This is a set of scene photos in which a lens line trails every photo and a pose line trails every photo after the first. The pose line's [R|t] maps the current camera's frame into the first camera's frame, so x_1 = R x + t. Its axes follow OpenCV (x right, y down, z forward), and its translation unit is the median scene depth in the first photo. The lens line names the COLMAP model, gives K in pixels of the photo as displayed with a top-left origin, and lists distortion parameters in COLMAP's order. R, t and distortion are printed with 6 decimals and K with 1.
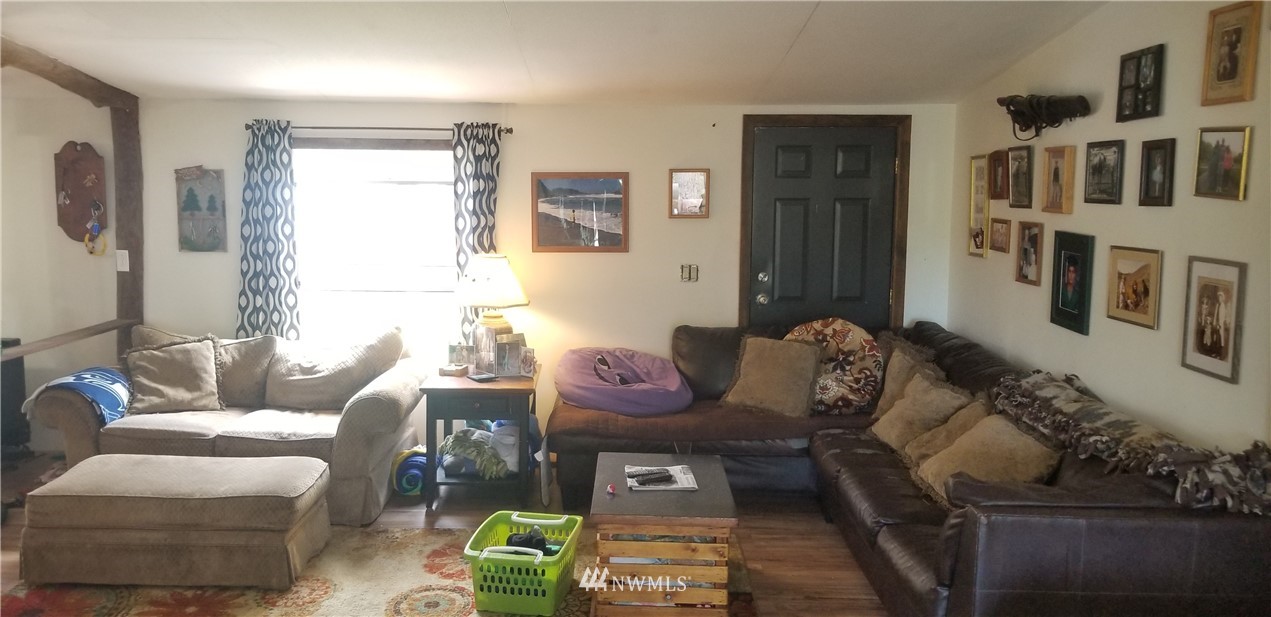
lens RADIAL K [[1023.6, 0, 636.2], [0, 1023.6, 307.0], [0, 0, 1]] dist [0.063355, 0.000259]
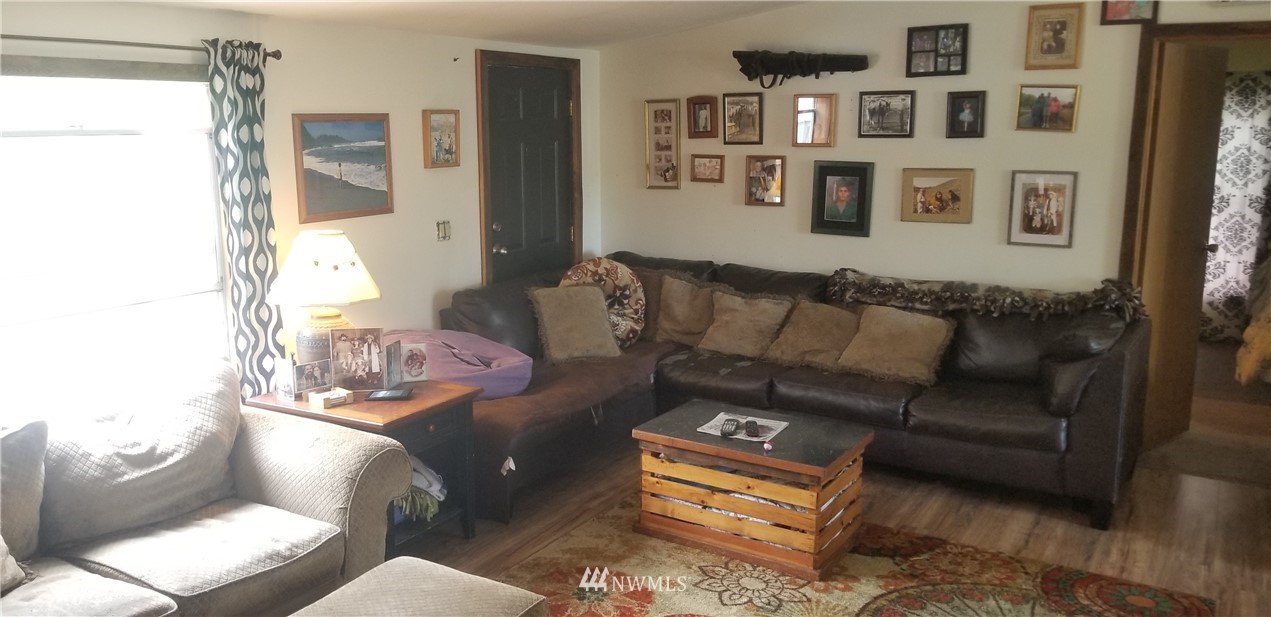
lens RADIAL K [[970.0, 0, 634.4], [0, 970.0, 310.8], [0, 0, 1]] dist [0.038069, -0.006501]
pose [[0.518660, -0.174368, 0.837011, -0.627440], [0.111660, 0.984412, 0.135885, -0.066103], [-0.847658, 0.022982, 0.530045, 0.465980]]
